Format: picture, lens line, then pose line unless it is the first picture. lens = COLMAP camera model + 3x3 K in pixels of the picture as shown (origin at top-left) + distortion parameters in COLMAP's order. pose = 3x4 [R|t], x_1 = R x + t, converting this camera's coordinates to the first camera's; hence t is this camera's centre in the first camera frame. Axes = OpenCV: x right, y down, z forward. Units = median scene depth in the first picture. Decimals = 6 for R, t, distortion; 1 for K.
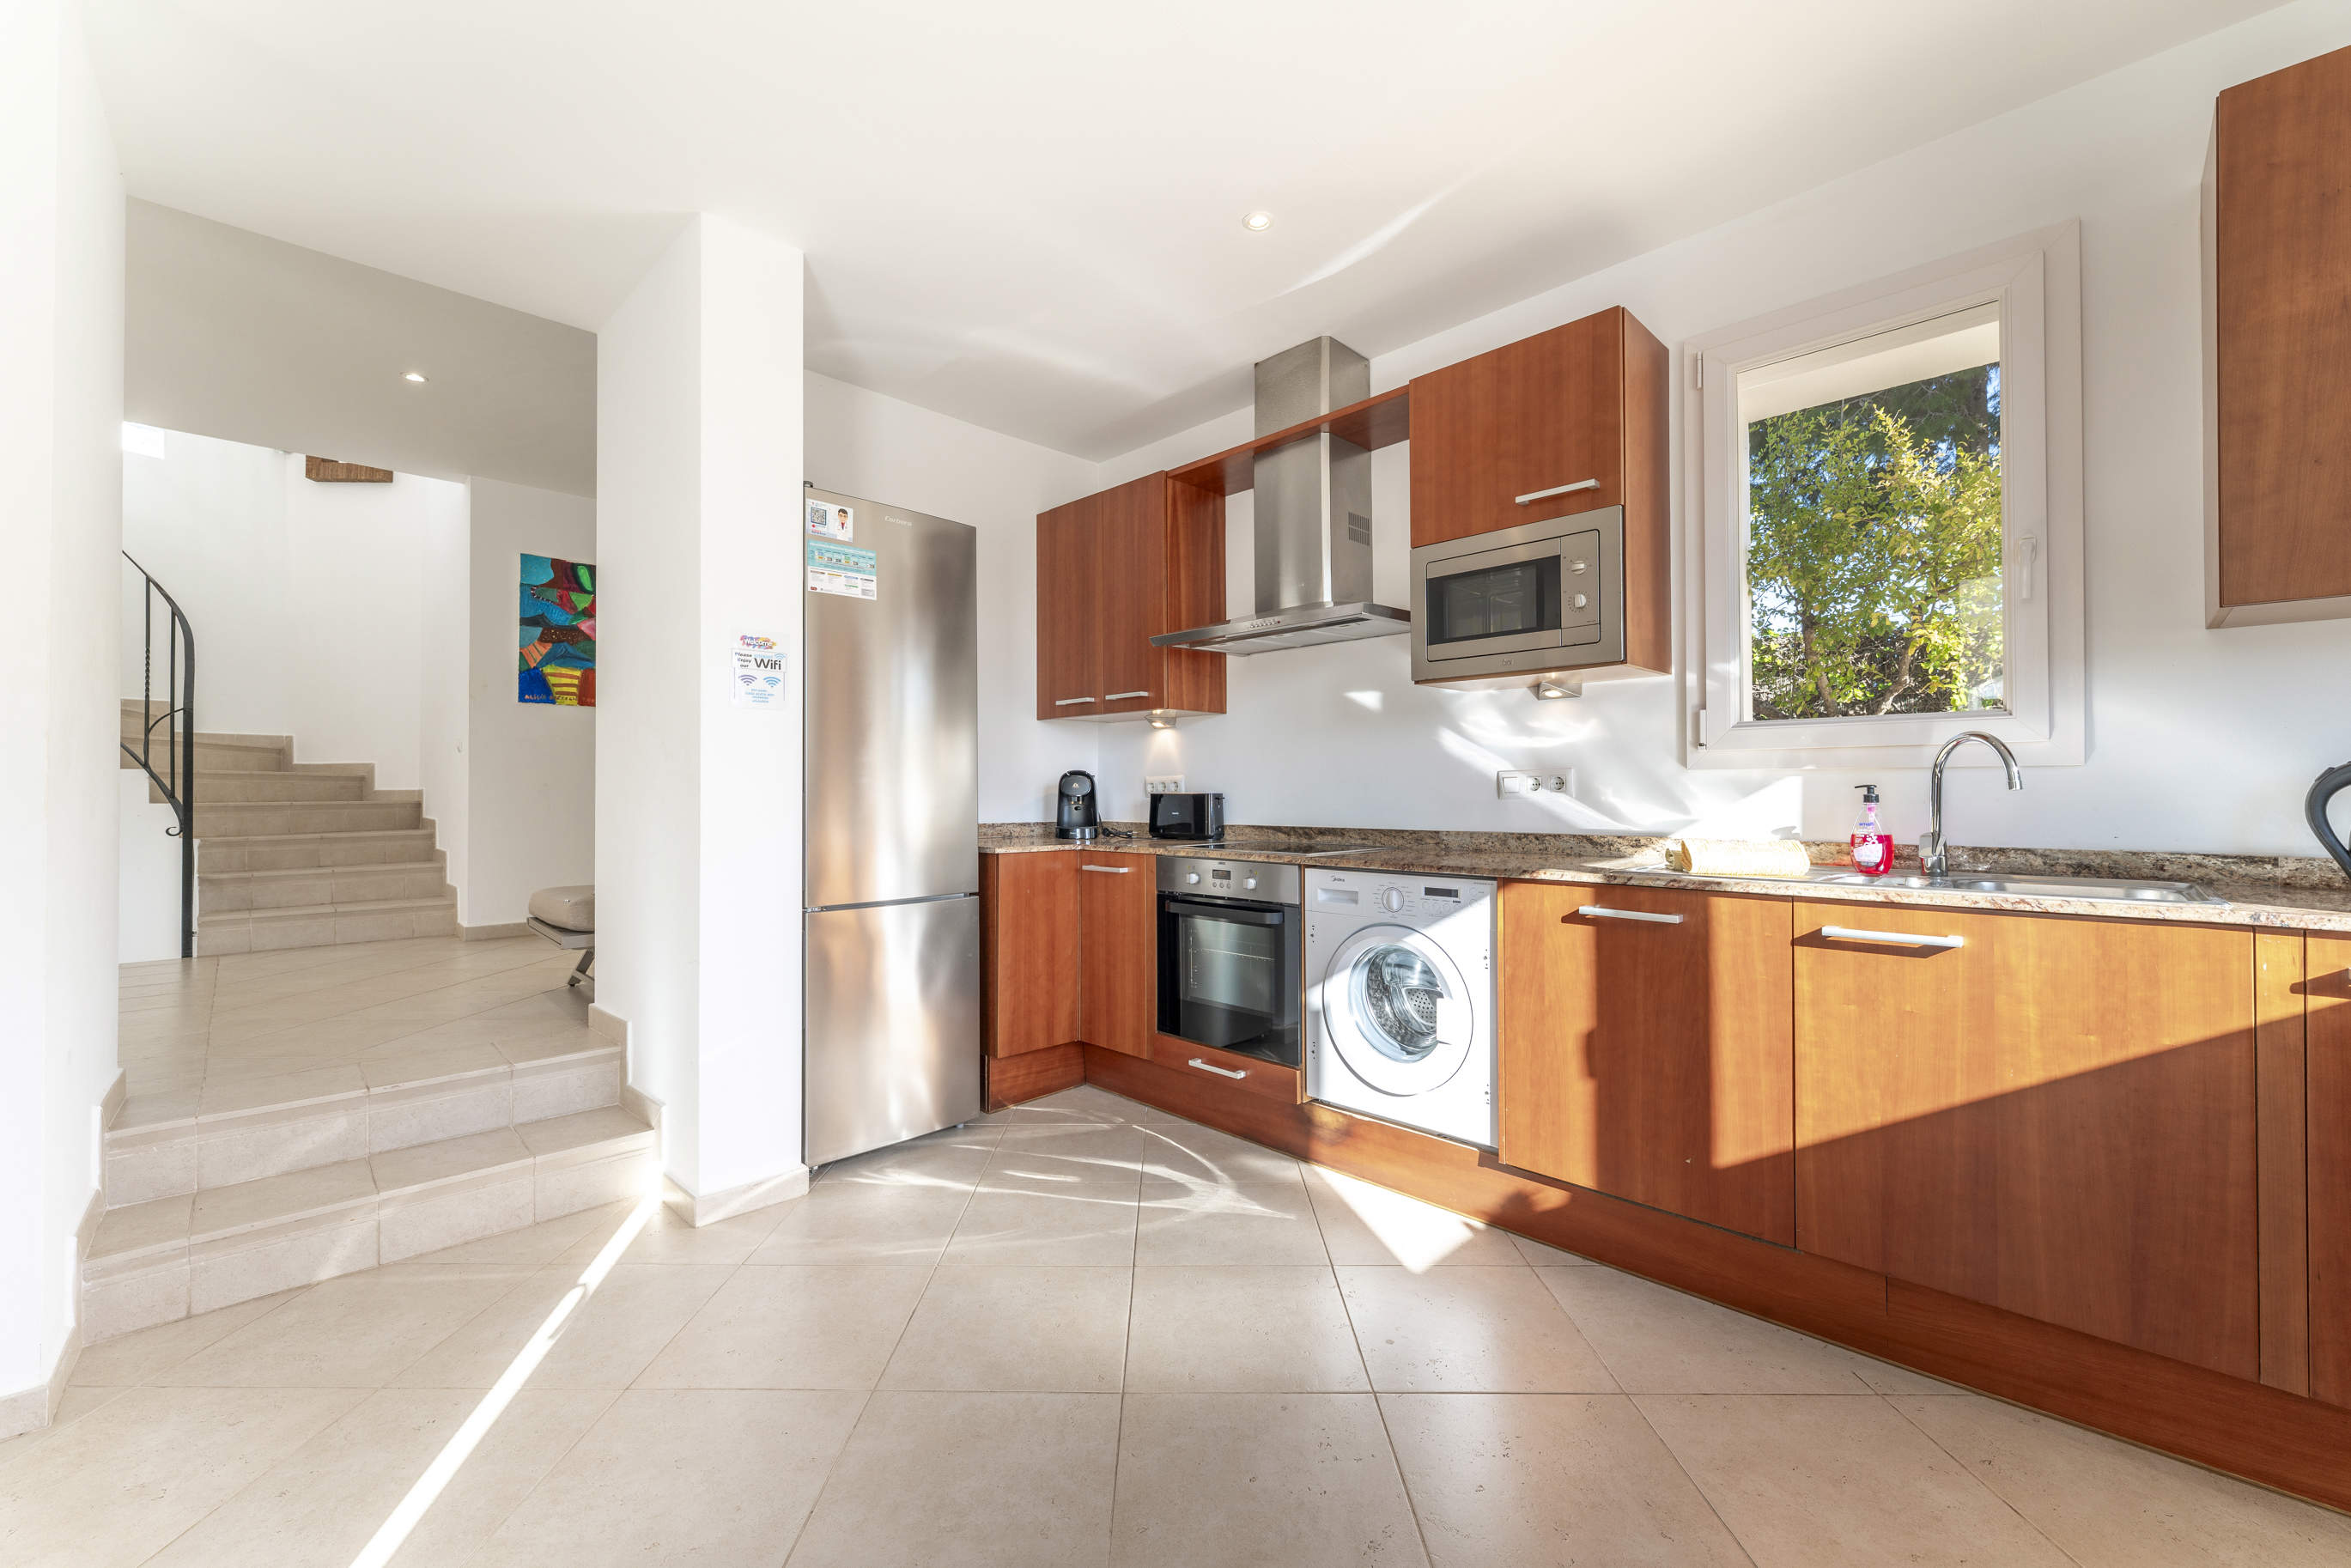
lens RADIAL K [[945.6, 0, 1192.3], [0, 945.6, 790.2], [0, 0, 1]] dist [0.001502, -0.000313]
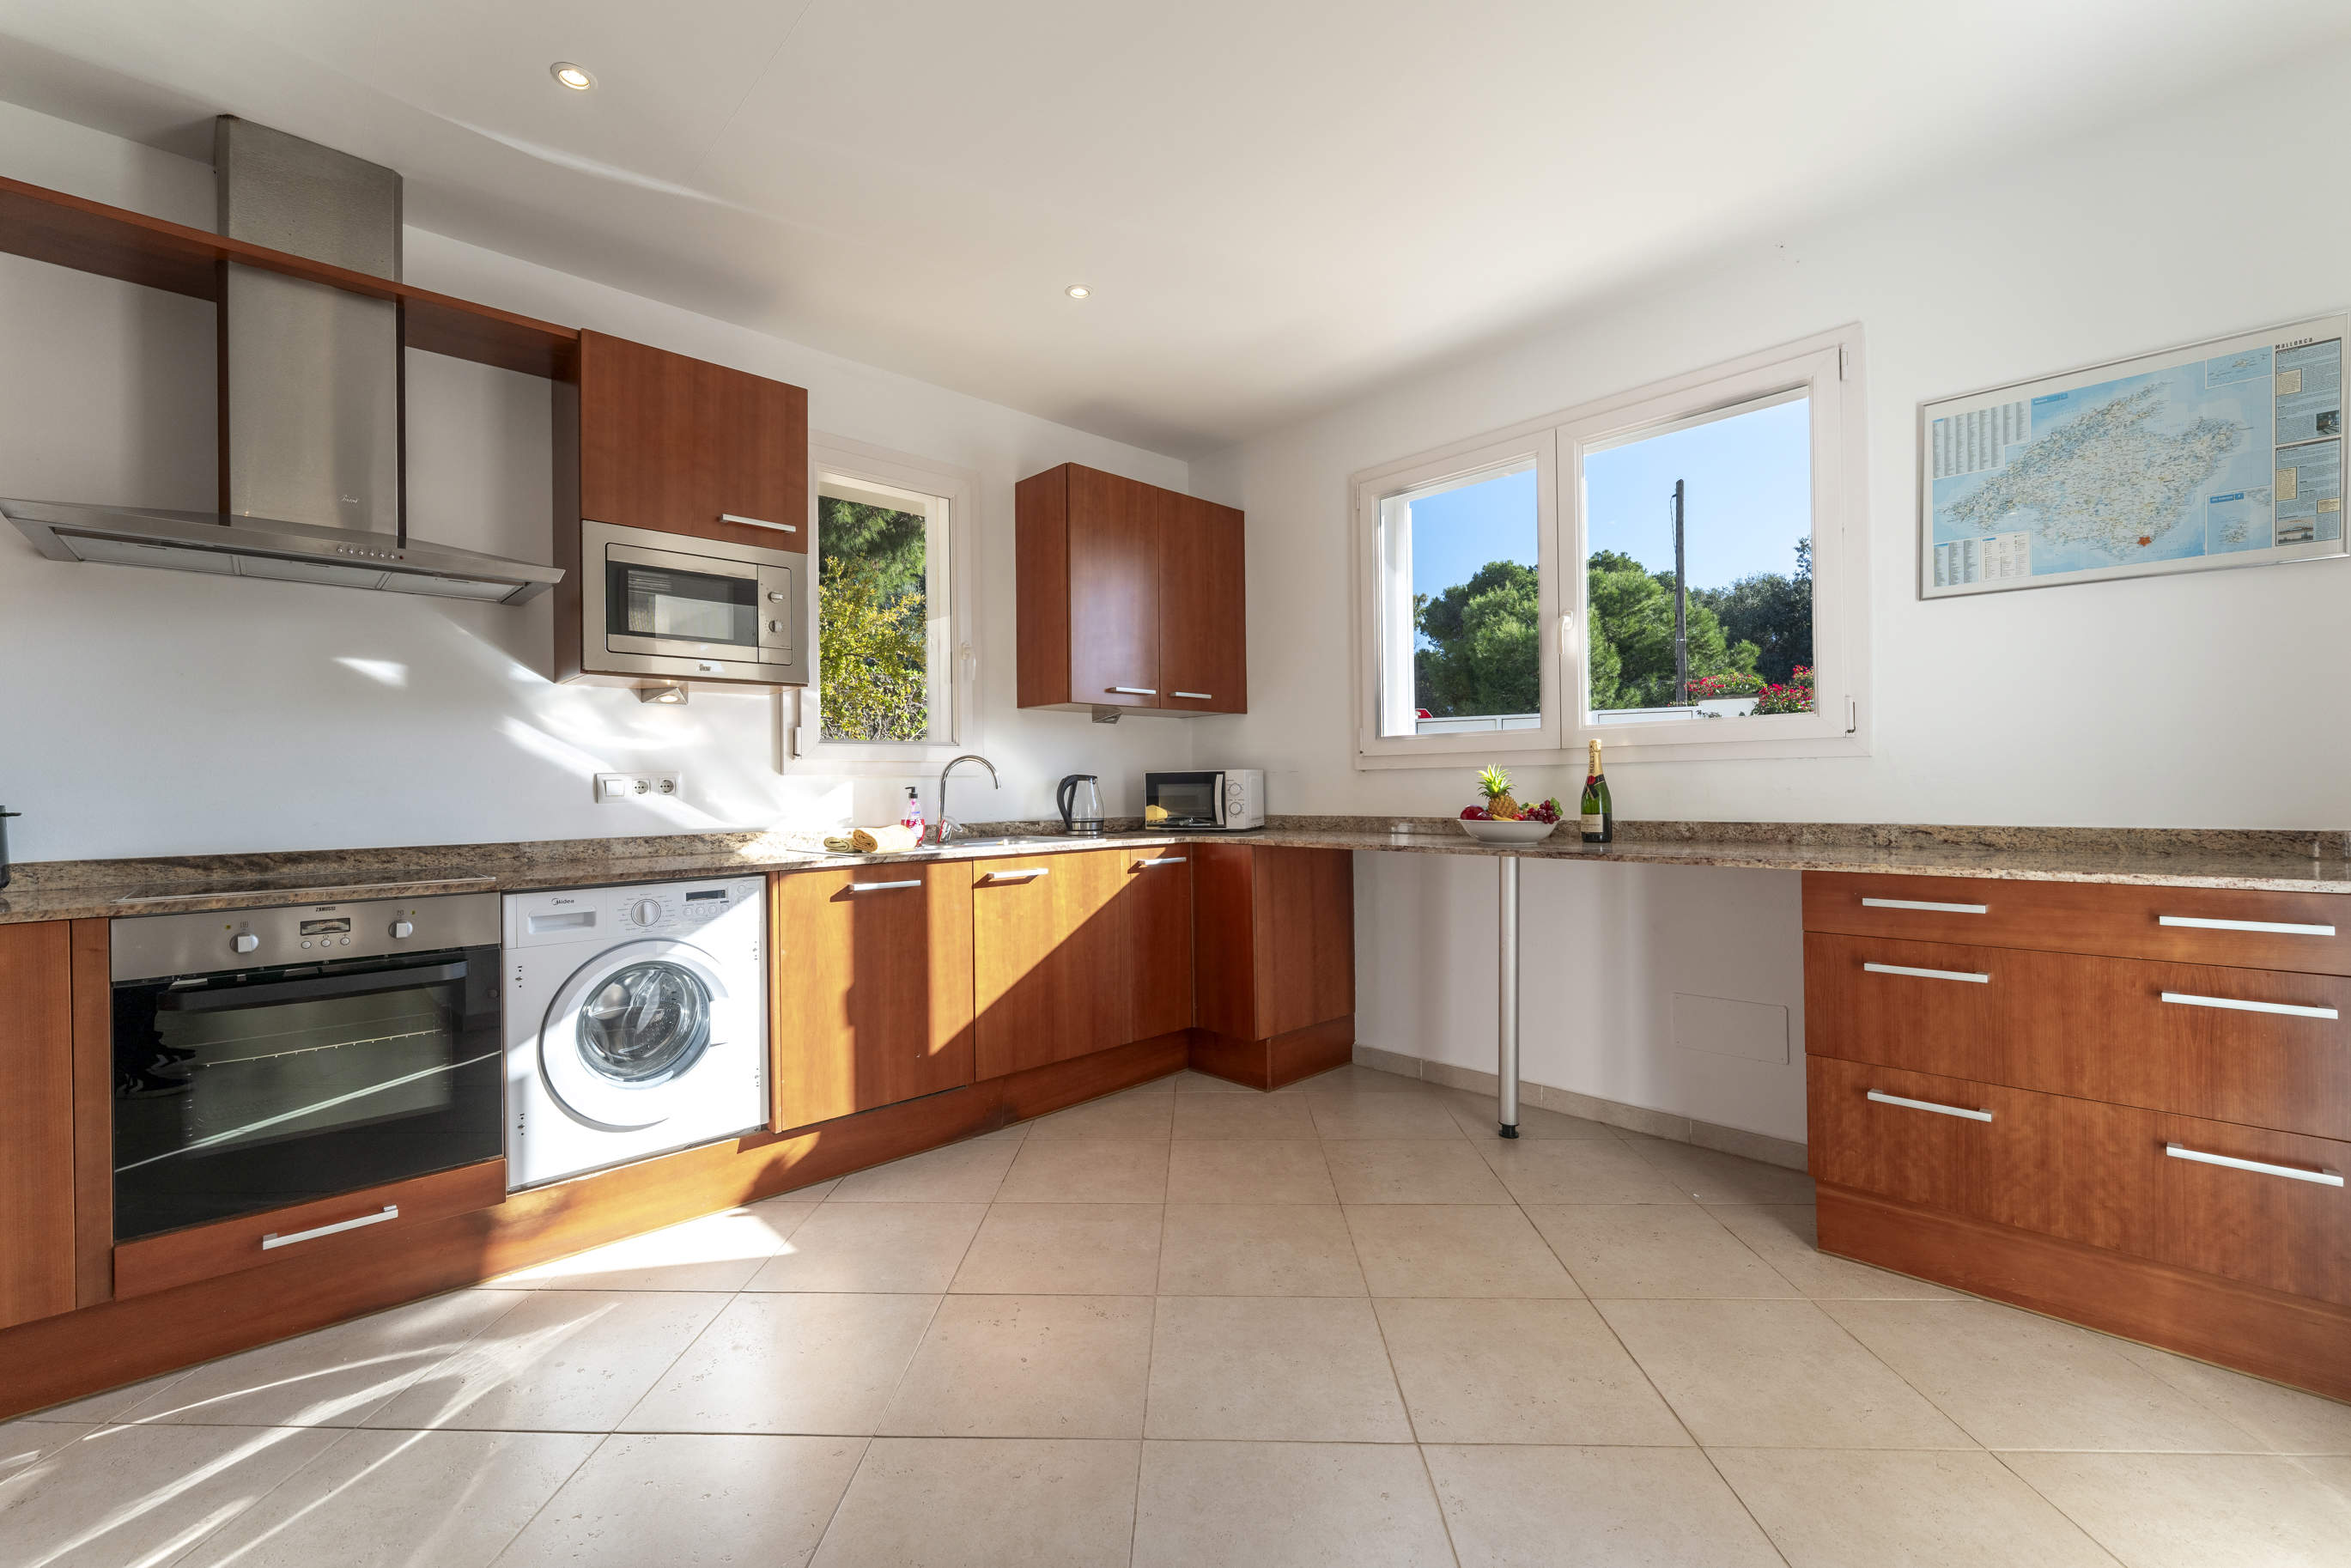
lens RADIAL K [[945.6, 0, 1168.9], [0, 945.6, 793.8], [0, 0, 1]] dist [0.001502, -0.000313]
pose [[0.047700, -0.006609, 0.998840, -0.682898], [0.012723, 0.999901, 0.006008, 0.001863], [-0.998781, 0.012421, 0.047780, 0.454368]]
